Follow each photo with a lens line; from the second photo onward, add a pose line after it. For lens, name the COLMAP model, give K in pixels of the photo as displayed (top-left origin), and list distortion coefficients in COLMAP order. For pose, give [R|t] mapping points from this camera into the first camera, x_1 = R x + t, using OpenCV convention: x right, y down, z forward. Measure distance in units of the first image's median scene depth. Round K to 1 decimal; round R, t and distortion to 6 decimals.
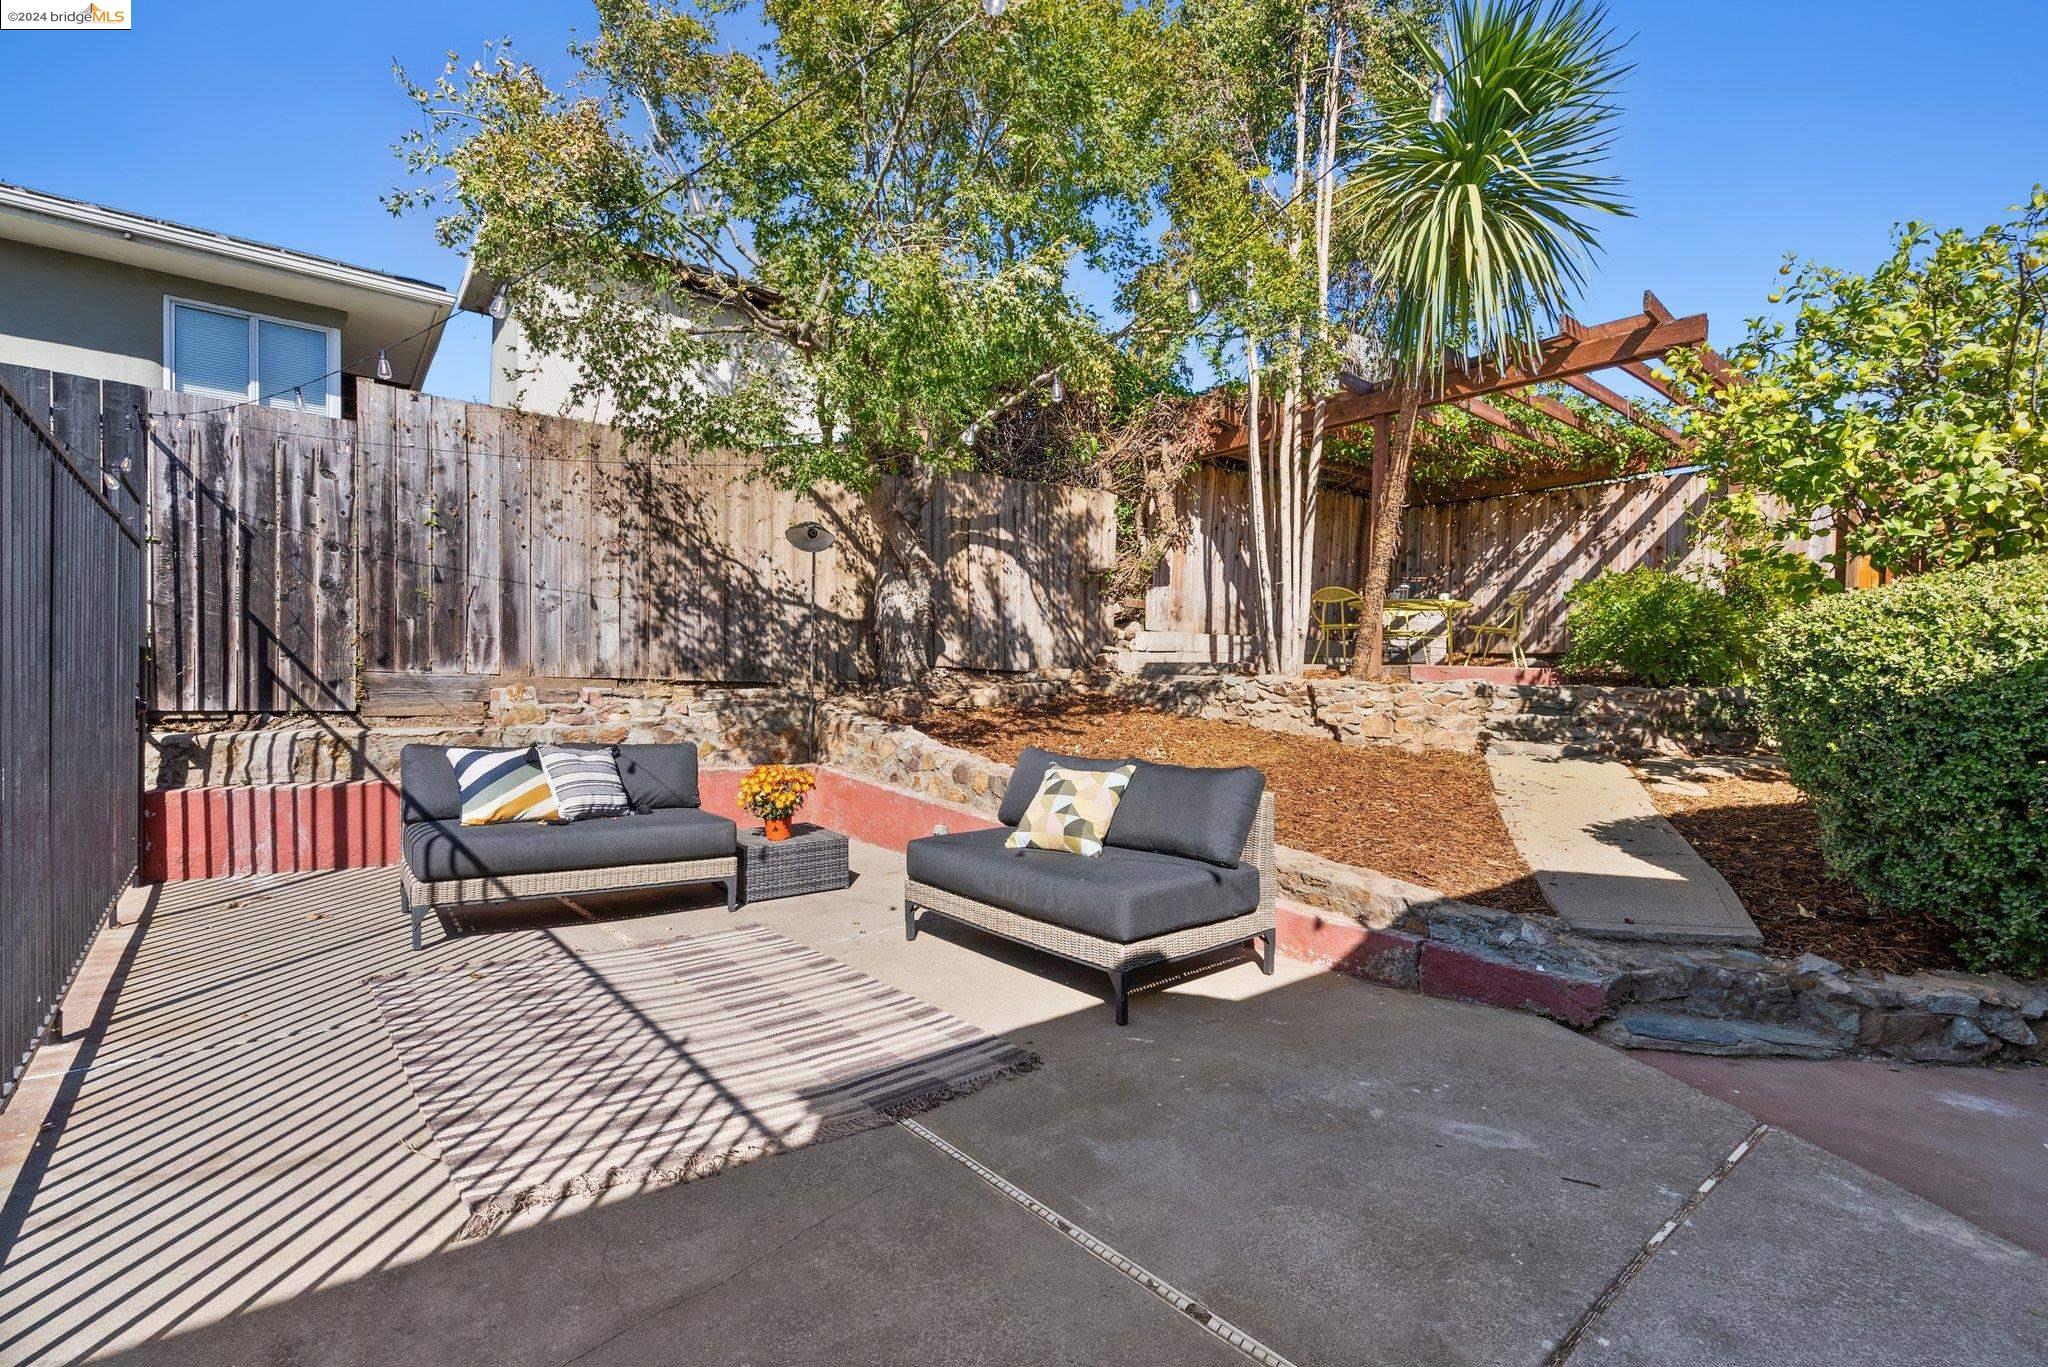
lens RADIAL K [[942.4, 0, 1052.7], [0, 942.4, 718.6], [0, 0, 1]] dist [0.000801, 0.000166]
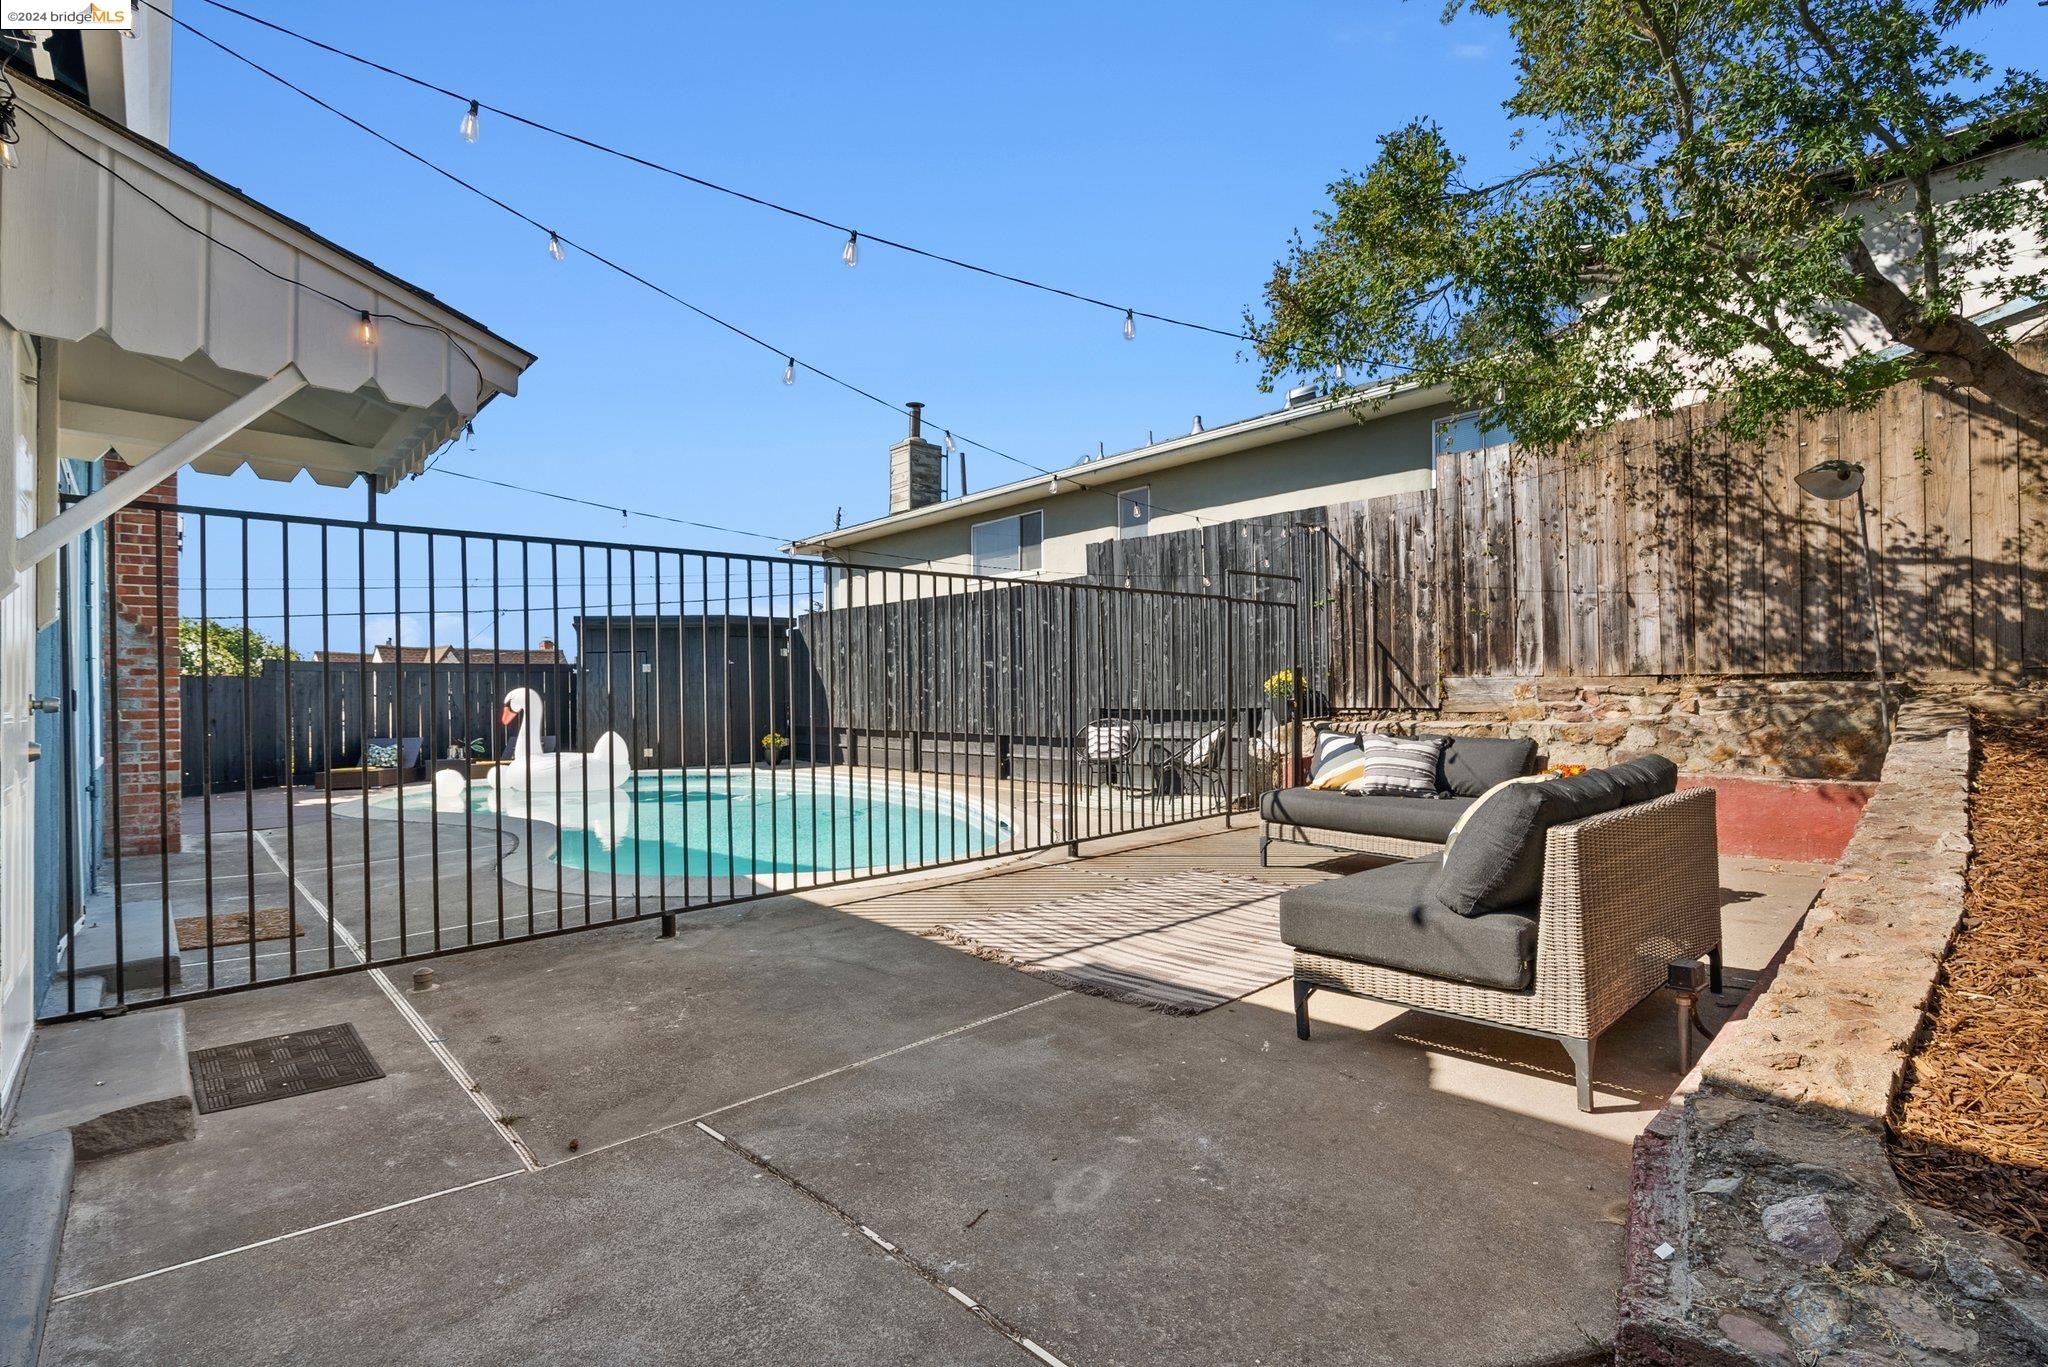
lens RADIAL K [[954.1, 0, 1024.0], [0, 954.1, 683.5], [0, 0, 1]] dist [-0.001846, 0.000027]
pose [[0.044891, -0.024982, -0.998679, 0.540022], [-0.015877, 0.999543, -0.025717, 0.000731], [0.998866, 0.017011, 0.044474, 0.361022]]
